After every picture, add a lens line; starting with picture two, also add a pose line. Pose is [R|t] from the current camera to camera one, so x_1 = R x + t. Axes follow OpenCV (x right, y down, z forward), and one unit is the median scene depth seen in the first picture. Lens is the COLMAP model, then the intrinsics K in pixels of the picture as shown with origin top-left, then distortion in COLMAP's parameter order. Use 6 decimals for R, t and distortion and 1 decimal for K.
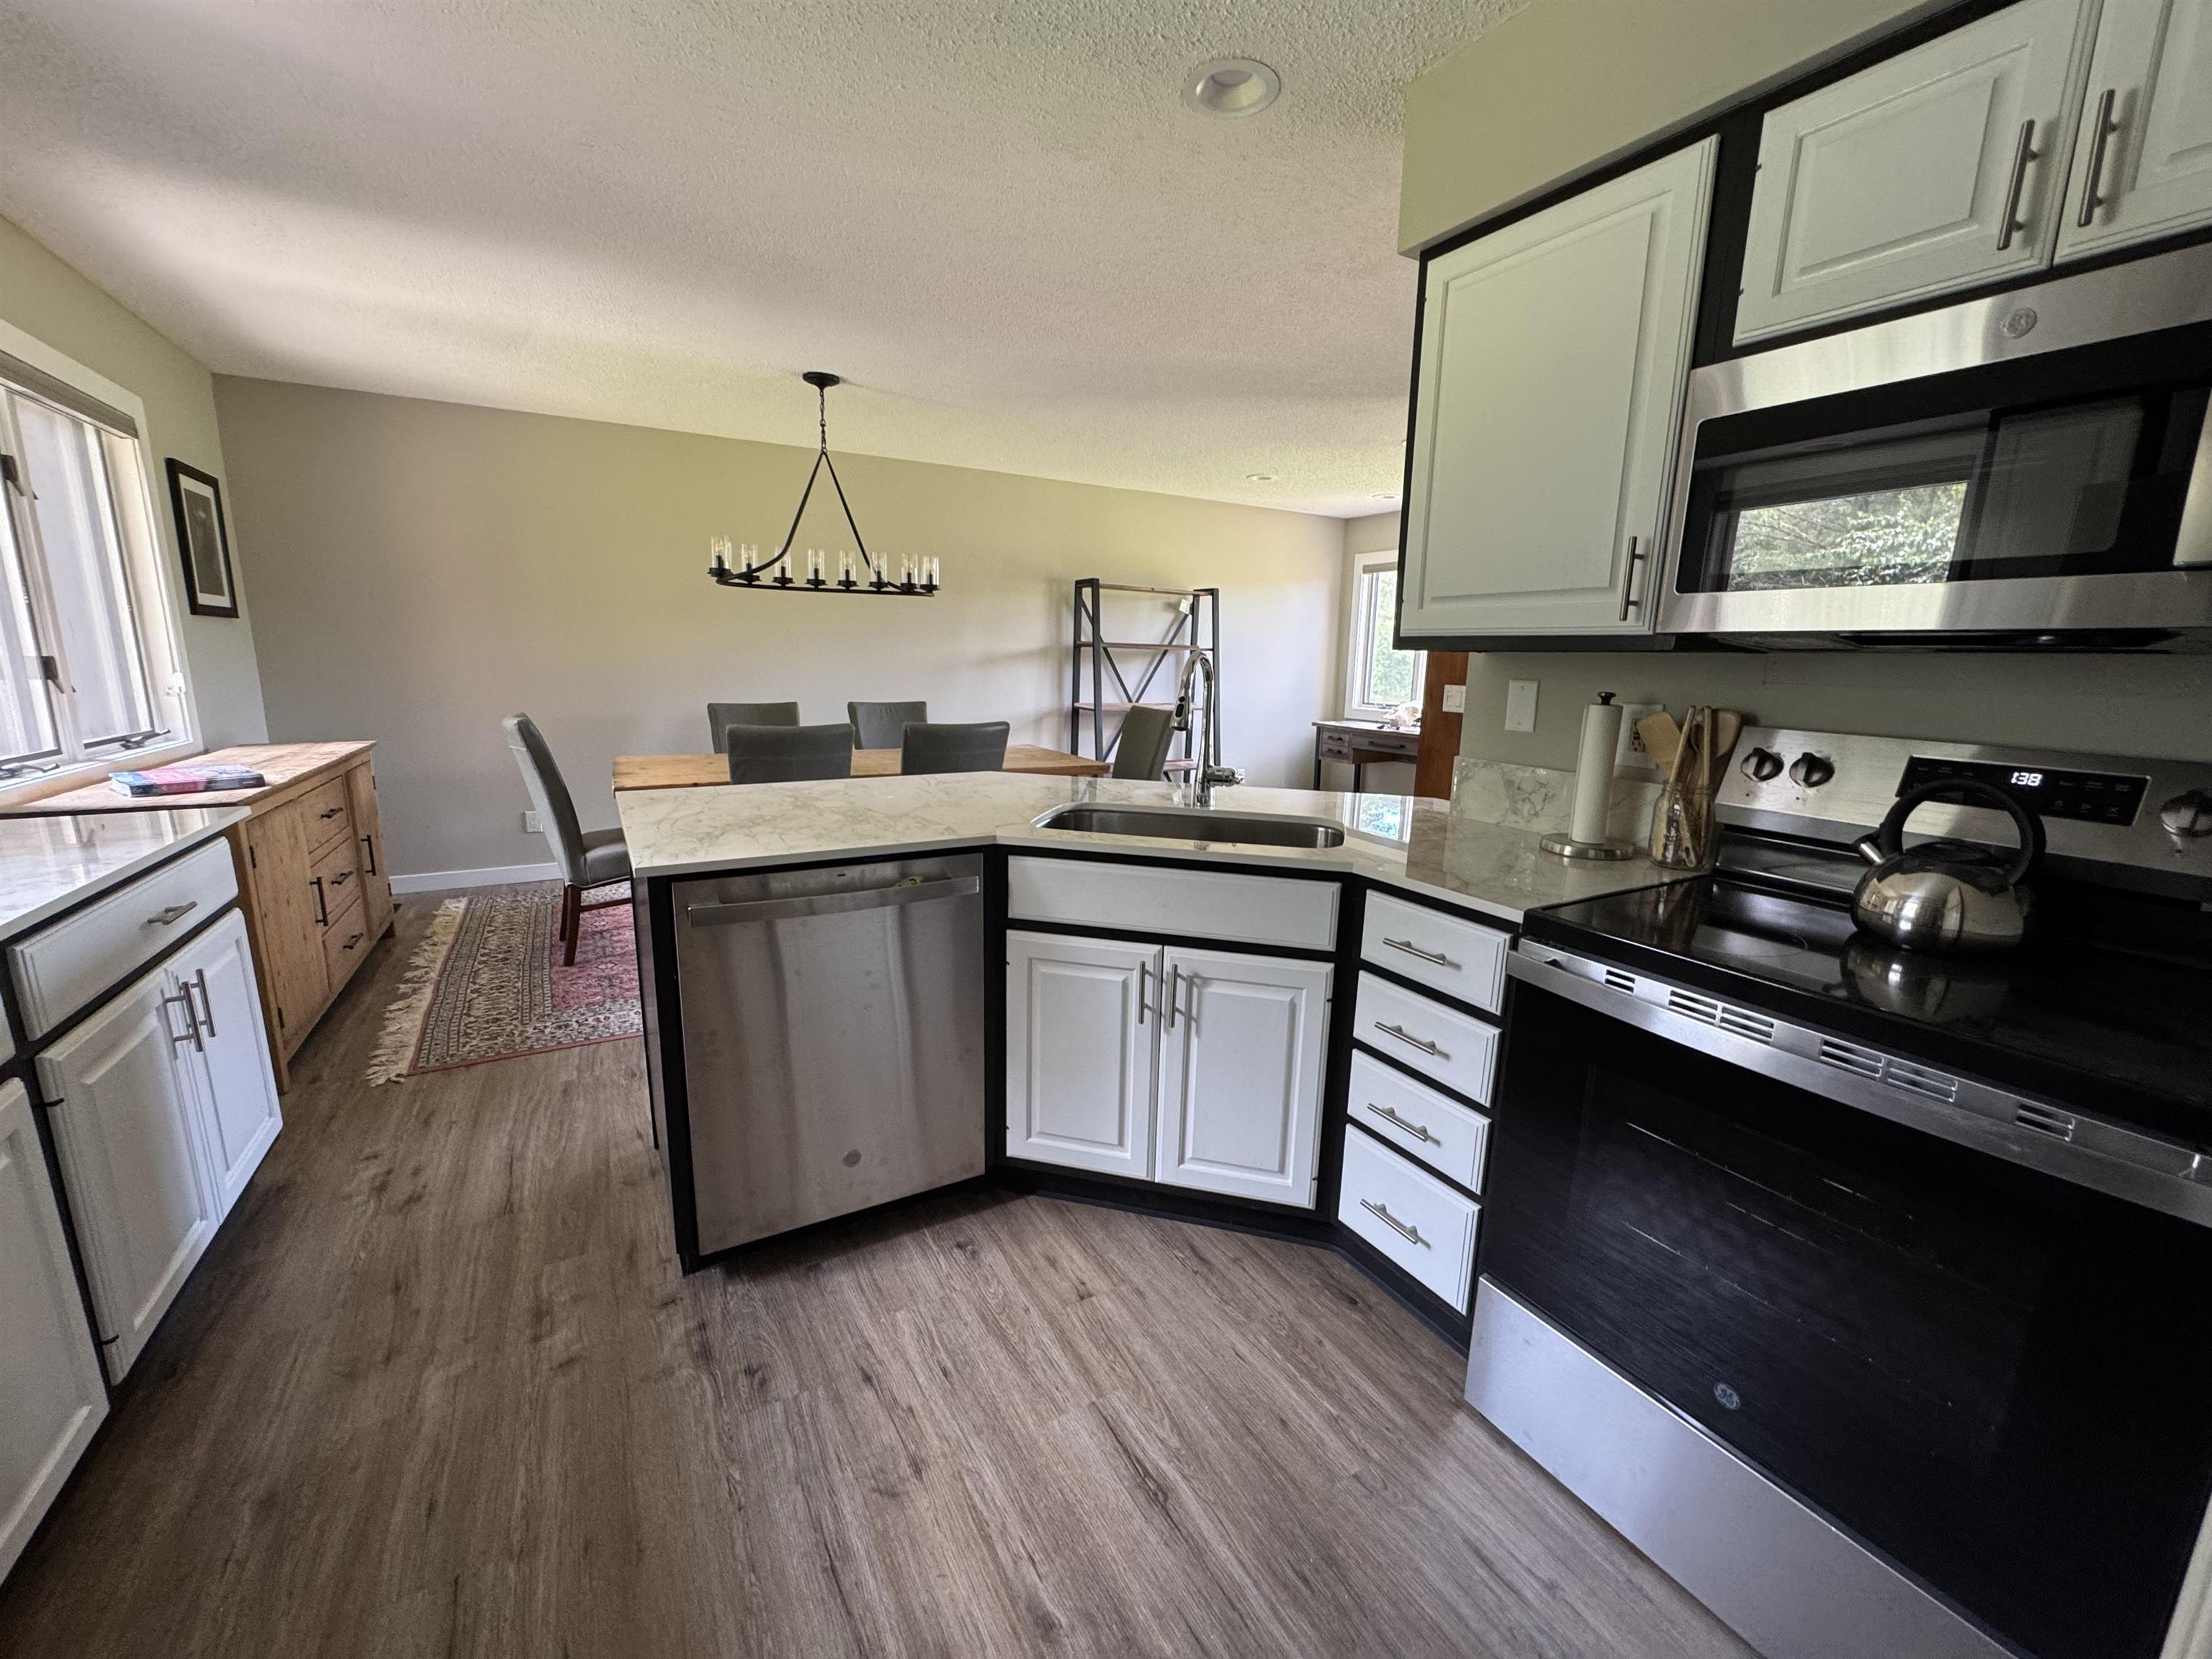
lens RADIAL K [[883.6, 0, 1107.7], [0, 883.6, 832.2], [0, 0, 1]] dist [-0.002303, -0.000044]
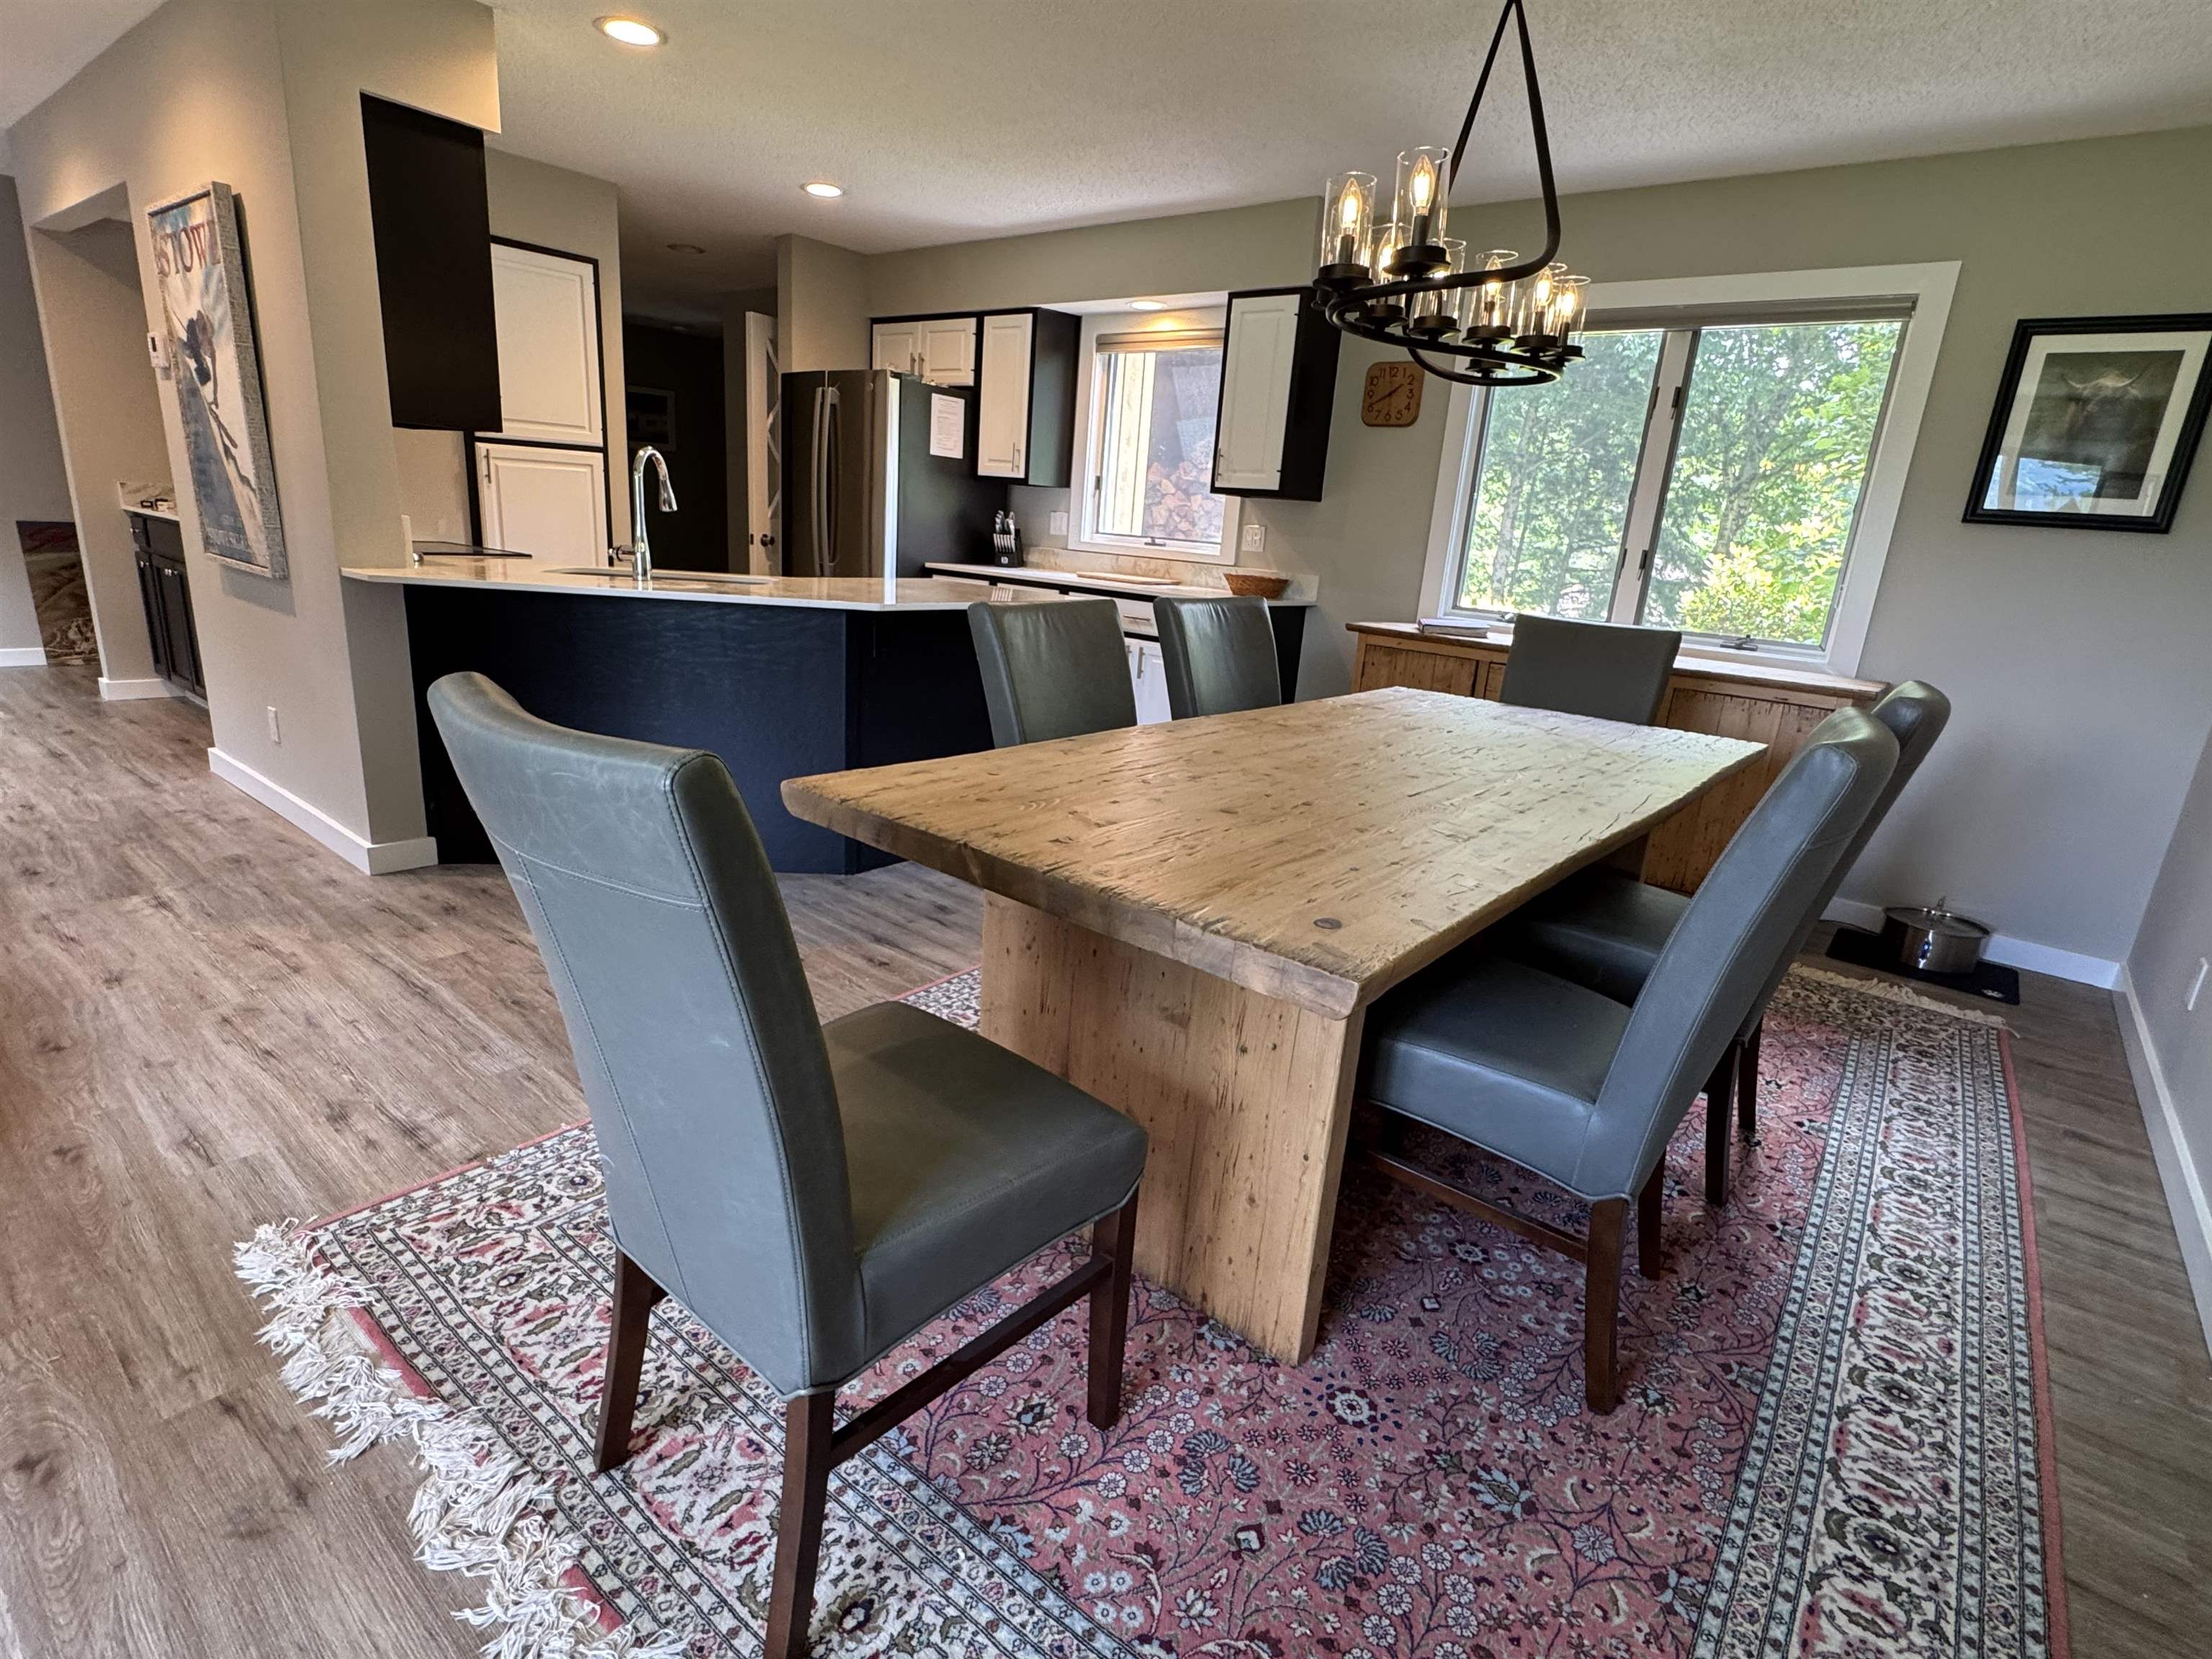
lens RADIAL K [[1091.1, 0, 1099.8], [0, 1091.1, 829.8], [0, 0, 1]] dist [-0.001484, -0.001383]
pose [[-0.929214, 0.014983, -0.369239, 0.030111], [-0.157958, 0.887196, 0.433513, -0.178464], [0.334082, 0.461150, -0.822028, 0.980501]]
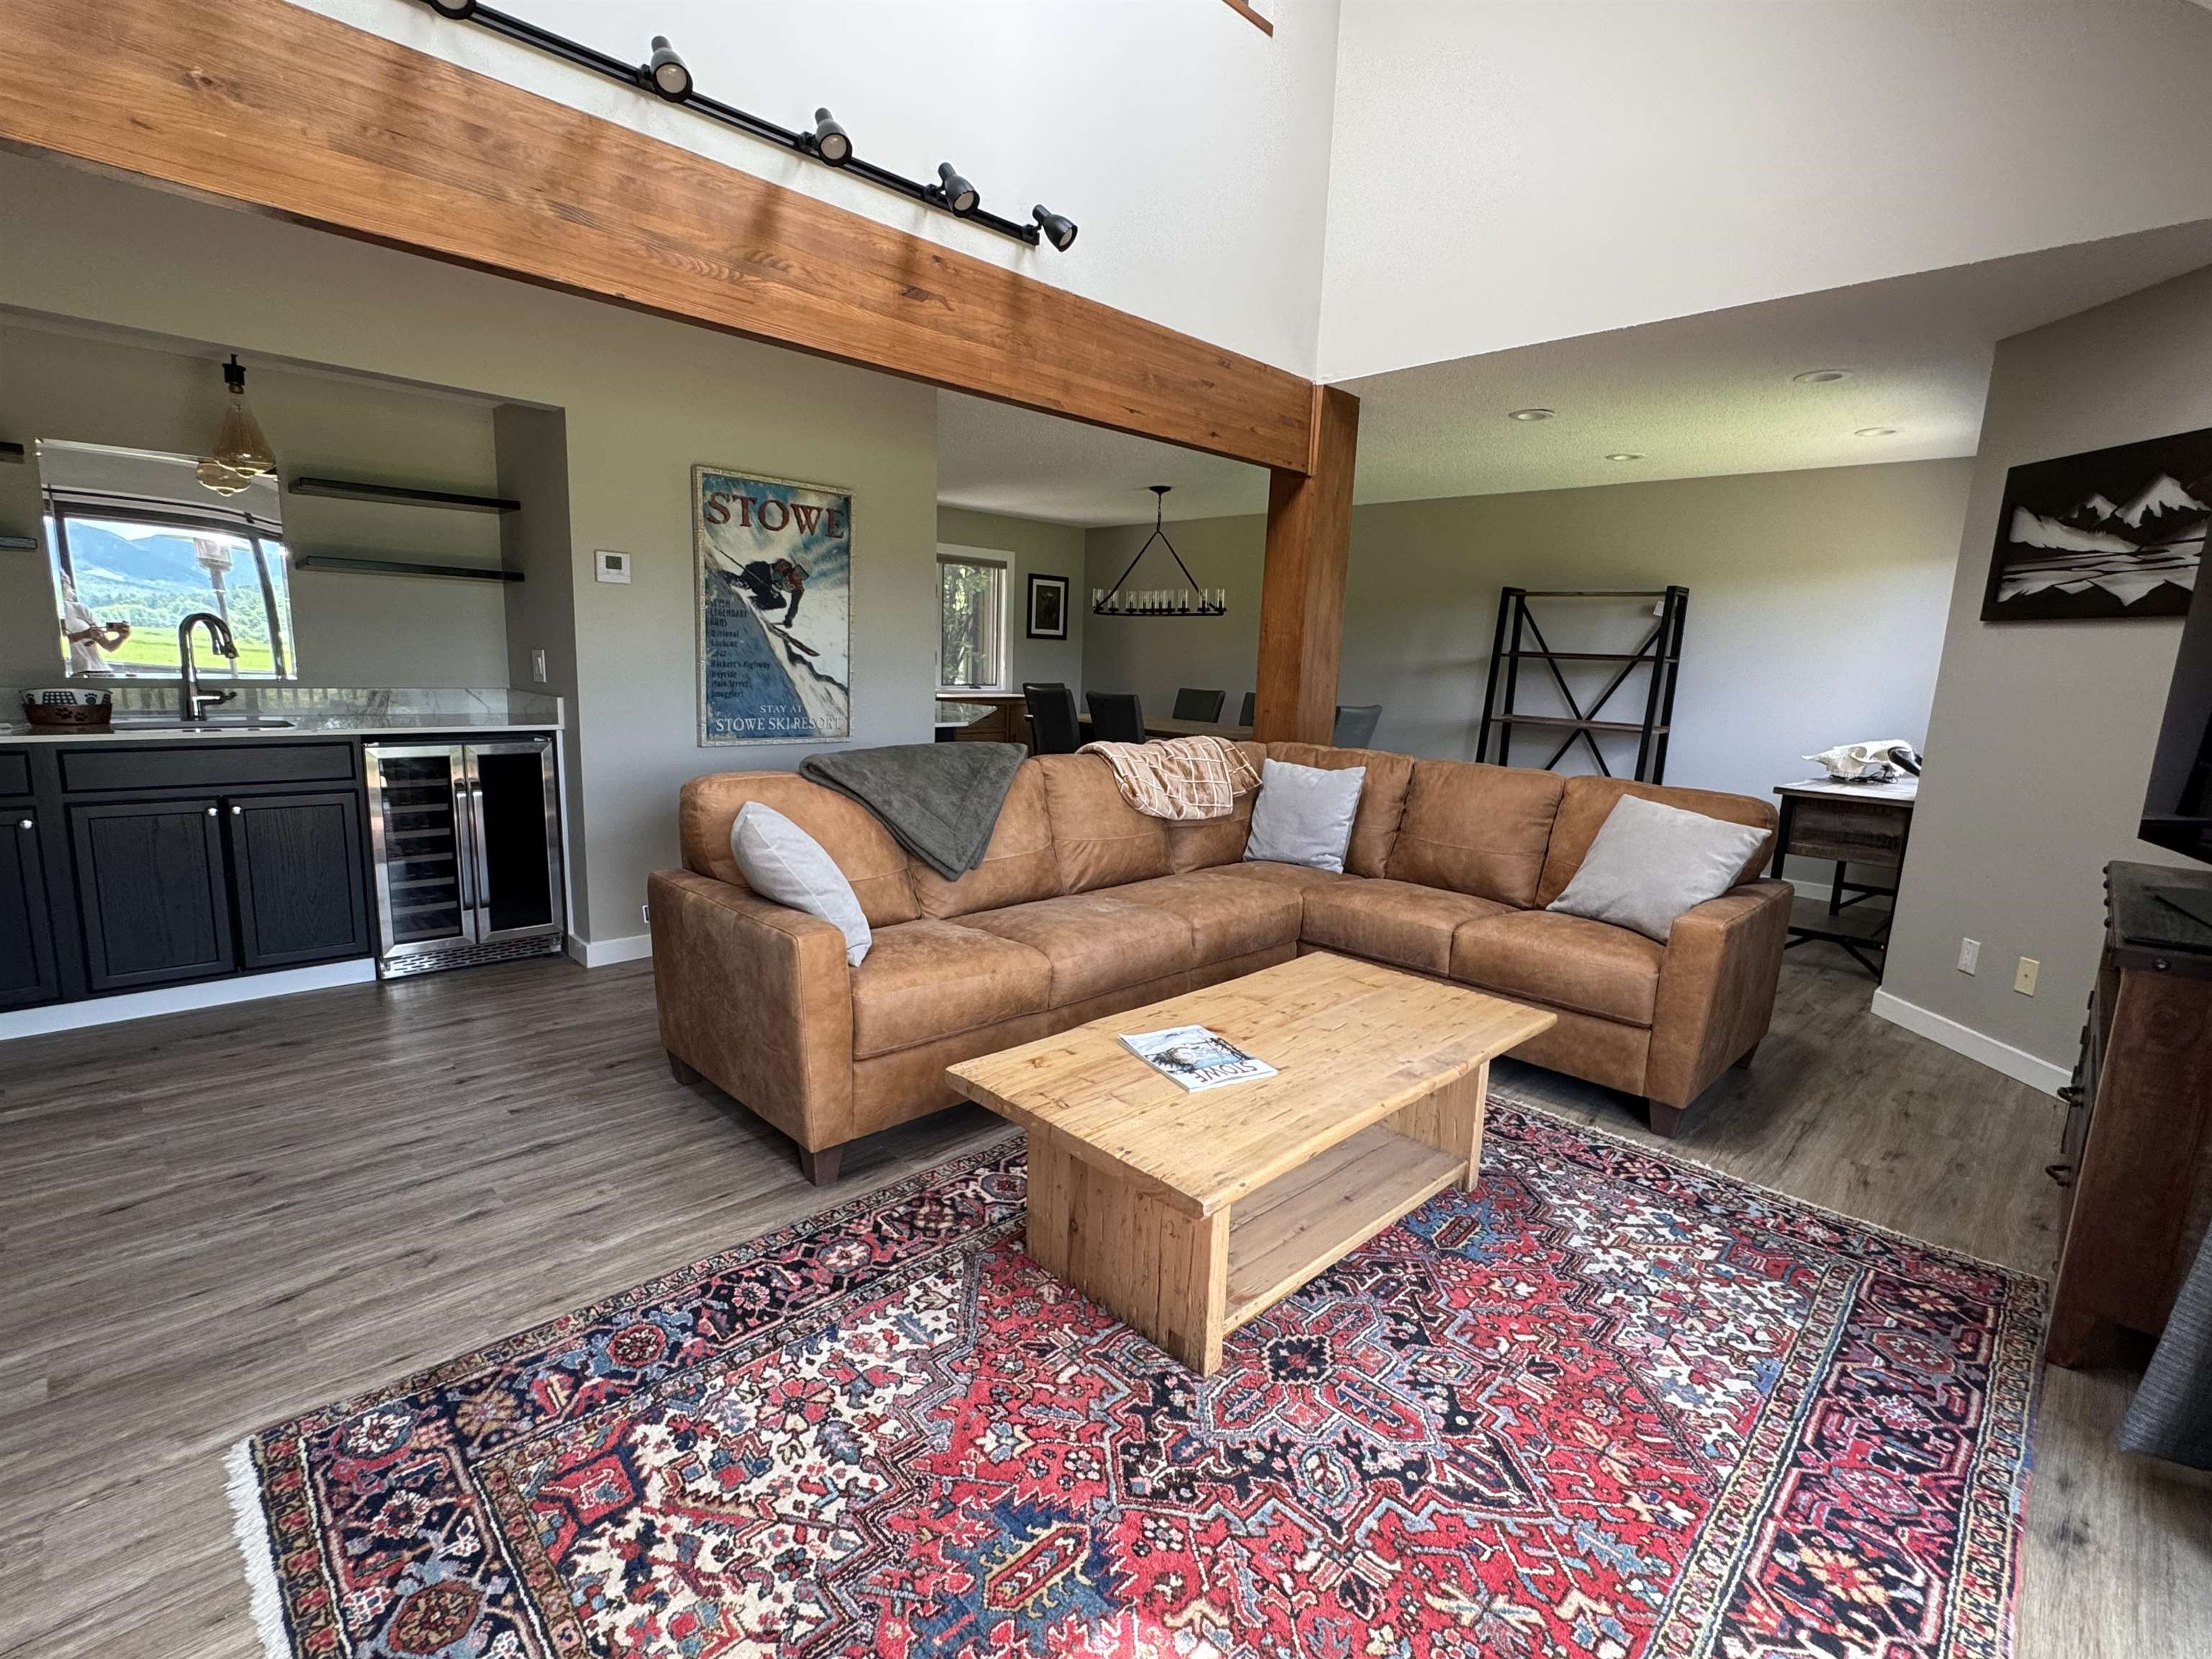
lens RADIAL K [[1028.3, 0, 1101.8], [0, 1028.3, 834.7], [0, 0, 1]] dist [-0.001179, -0.000582]
pose [[0.252888, 0.158592, -0.954409, 0.999788], [-0.219685, 0.970119, 0.102993, -0.038184], [0.942224, 0.183624, 0.280172, 0.302225]]
